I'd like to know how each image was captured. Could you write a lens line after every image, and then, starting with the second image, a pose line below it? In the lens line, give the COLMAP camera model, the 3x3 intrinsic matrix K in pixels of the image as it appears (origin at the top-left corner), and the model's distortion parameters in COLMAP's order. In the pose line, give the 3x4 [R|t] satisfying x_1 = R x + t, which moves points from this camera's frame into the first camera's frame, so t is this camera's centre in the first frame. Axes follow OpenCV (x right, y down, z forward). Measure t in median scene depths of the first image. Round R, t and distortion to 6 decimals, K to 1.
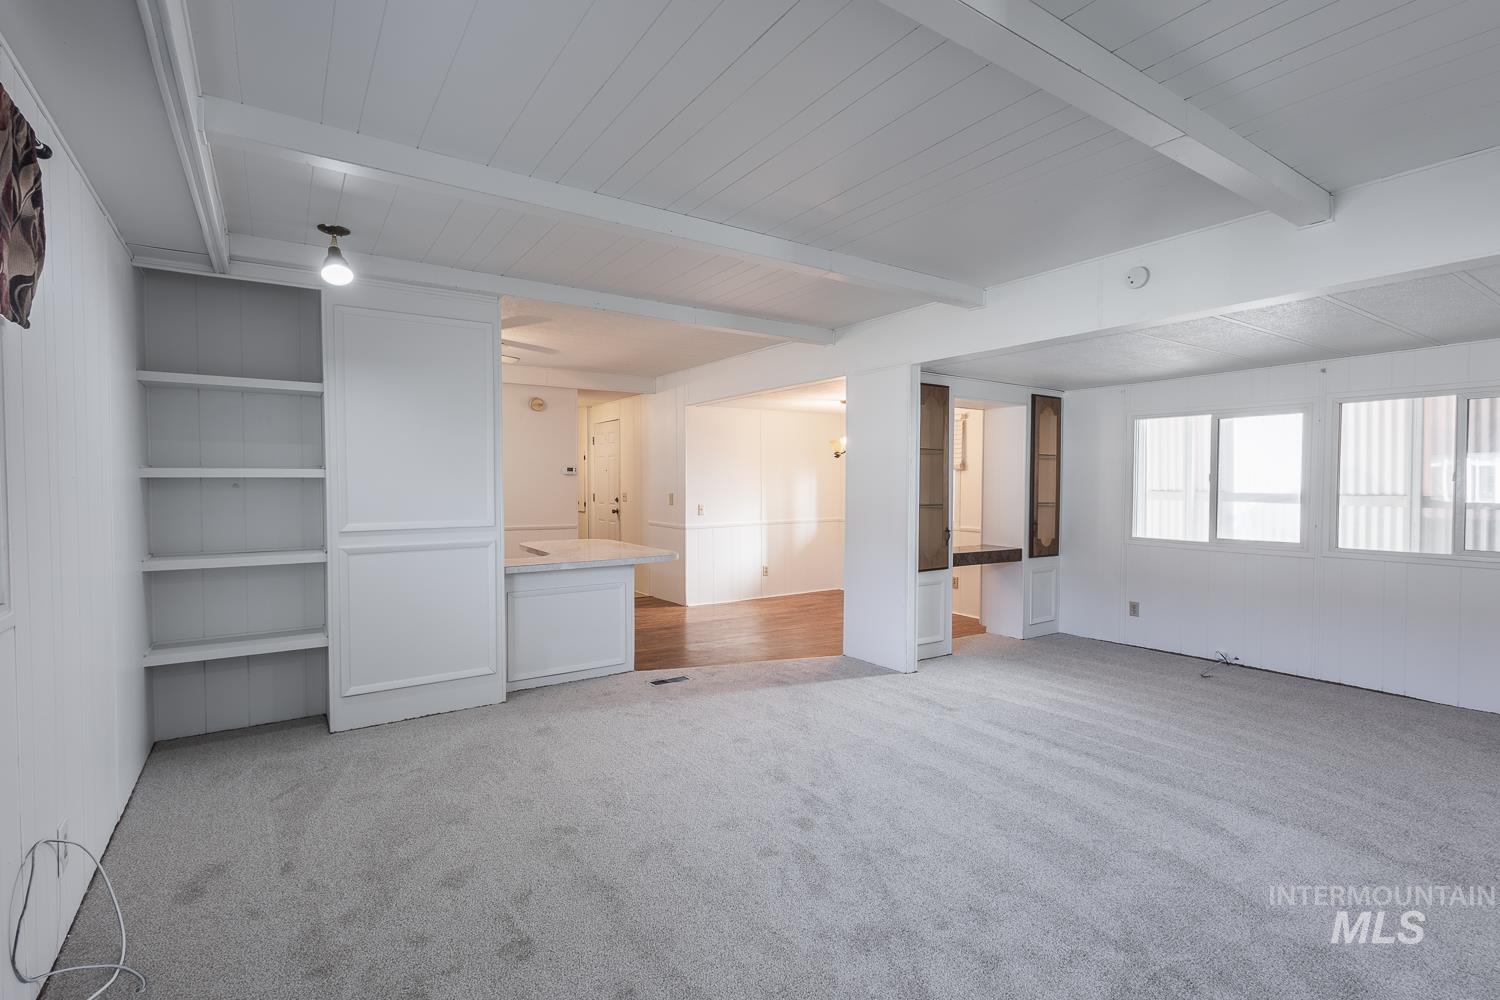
lens RADIAL K [[706.2, 0, 747.4], [0, 706.2, 503.4], [0, 0, 1]] dist [0.000341, -0.000150]
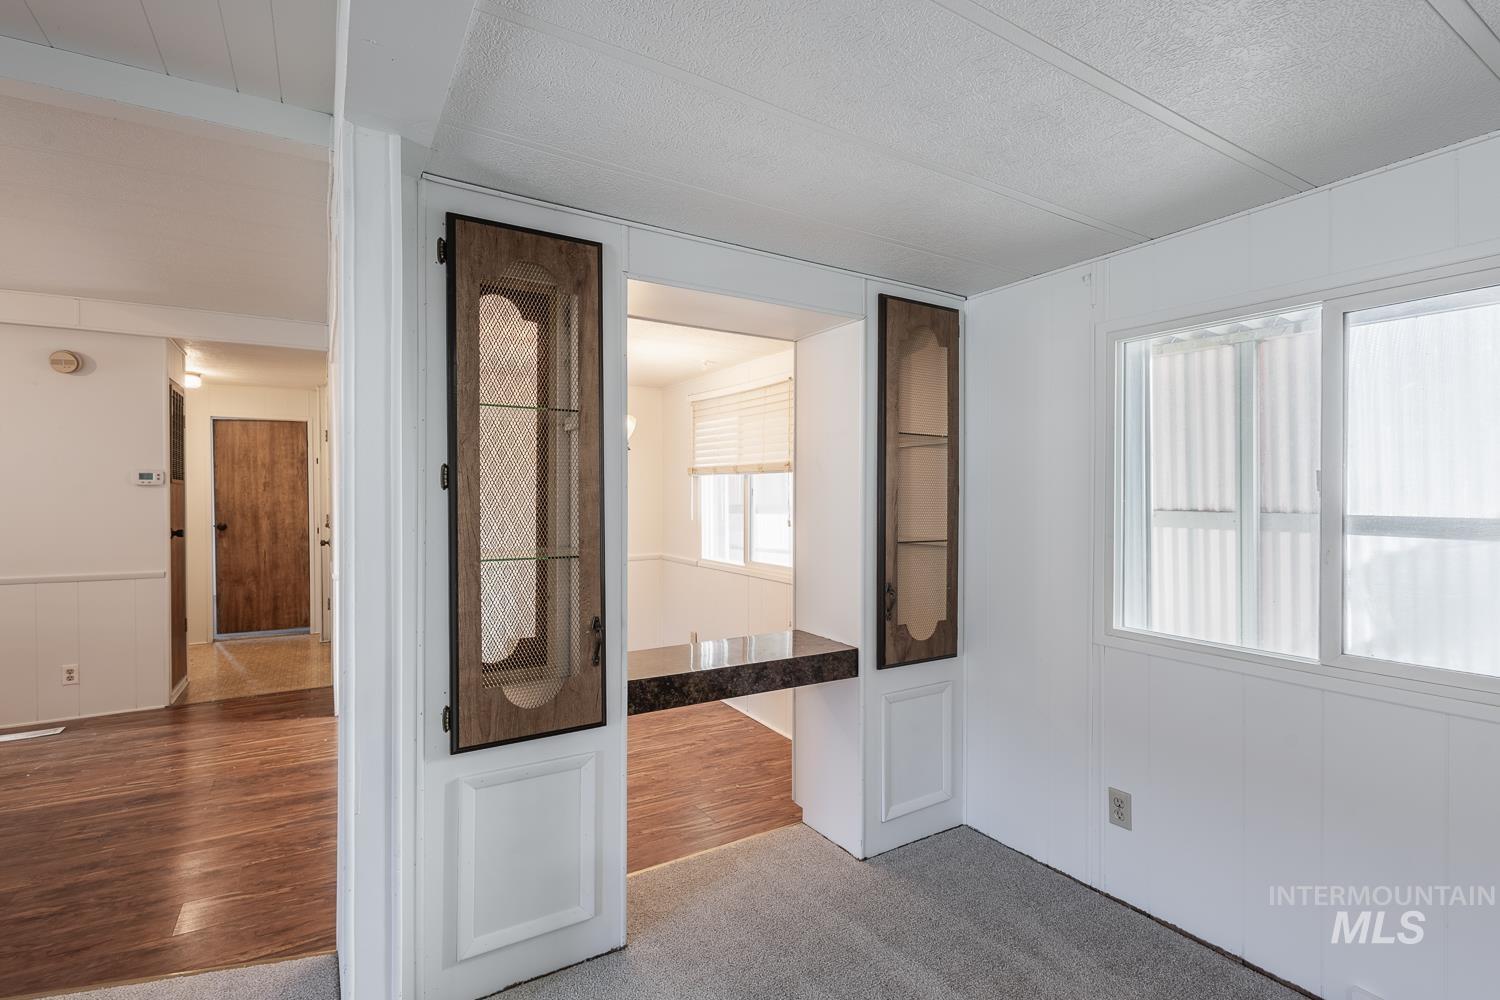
lens RADIAL K [[696.6, 0, 750.0], [0, 696.6, 500.0], [0, 0, 1]] dist [0.001789, -0.000975]
pose [[0.998840, -0.003778, -0.047994, 0.337436], [0.002661, 0.999725, -0.023317, -0.017168], [0.048069, 0.023162, 0.998575, 0.556842]]
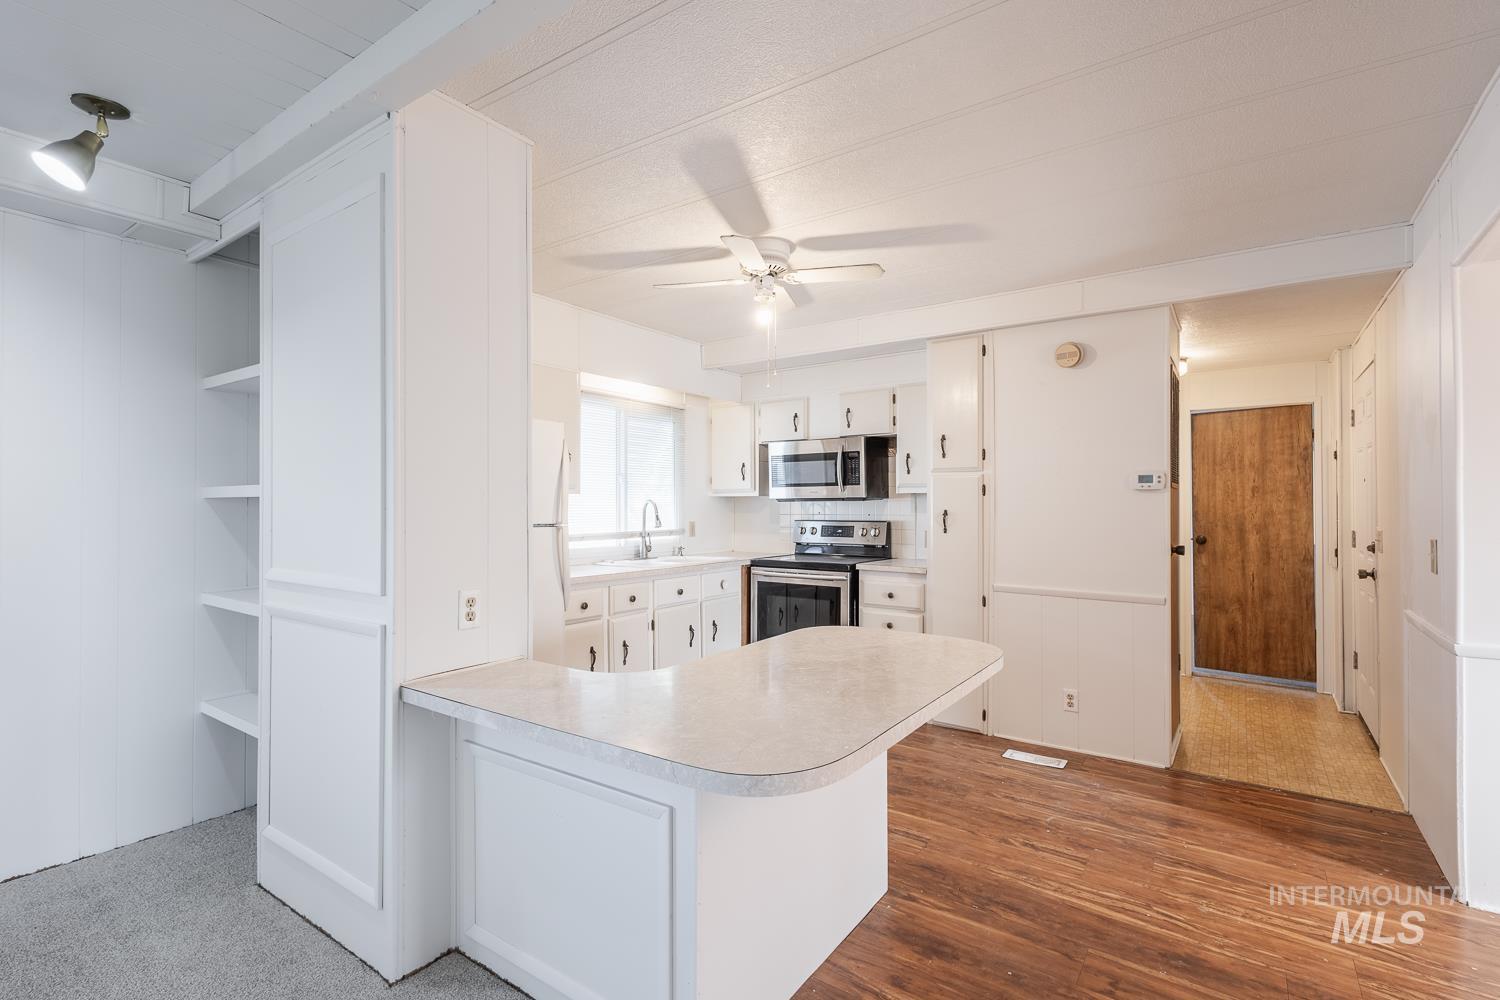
lens RADIAL K [[696.6, 0, 750.0], [0, 696.6, 500.0], [0, 0, 1]] dist [0.001789, -0.000975]
pose [[0.348237, -0.007159, -0.937379, 0.119379], [-0.029550, 0.999390, -0.018610, -0.021441], [0.936941, 0.034181, 0.347813, 0.724347]]
